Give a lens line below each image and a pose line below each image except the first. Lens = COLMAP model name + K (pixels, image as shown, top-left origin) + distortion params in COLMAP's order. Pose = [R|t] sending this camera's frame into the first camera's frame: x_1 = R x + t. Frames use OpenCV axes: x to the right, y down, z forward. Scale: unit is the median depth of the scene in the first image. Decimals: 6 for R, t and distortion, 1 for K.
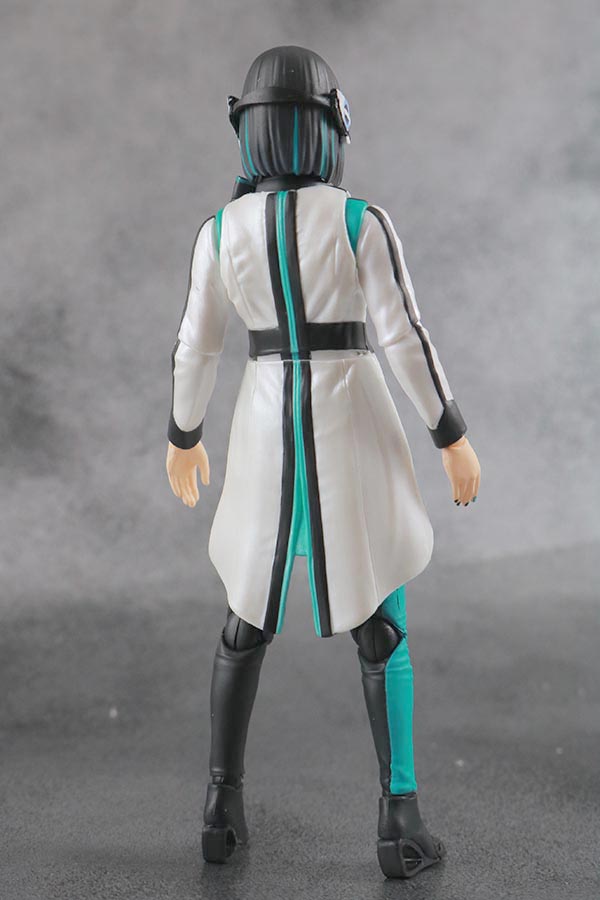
lens RADIAL K [[1509.9, 0, 300.0], [0, 1509.9, 450.0], [0, 0, 1]] dist [0.008150, 0.078365]
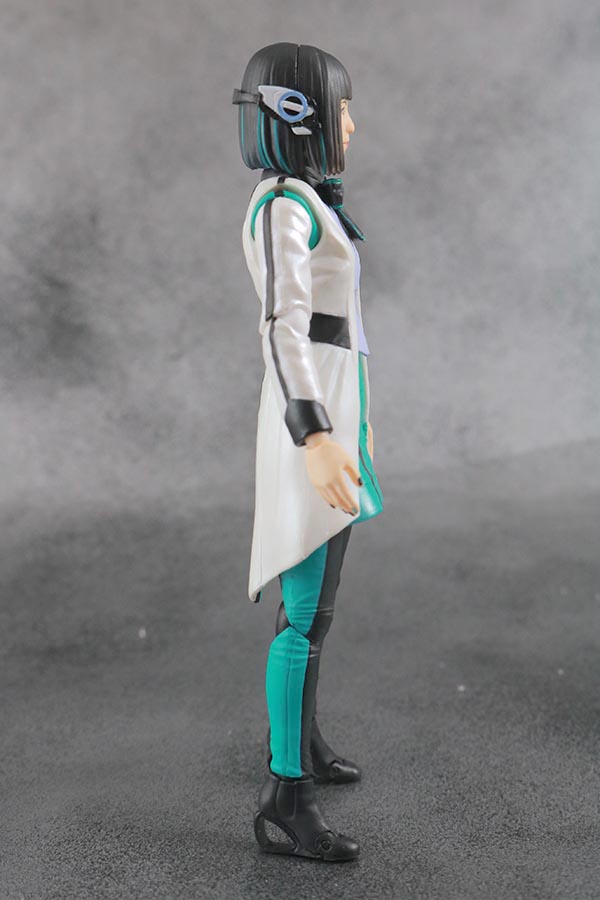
lens RADIAL K [[1509.9, 0, 300.0], [0, 1509.9, 450.0], [0, 0, 1]] dist [0.008150, 0.078365]
pose [[0.996063, -0.030451, -0.083256, 0.068556], [0.041686, 0.989731, 0.136729, -0.080950], [0.078237, -0.139662, 0.987104, -0.012618]]
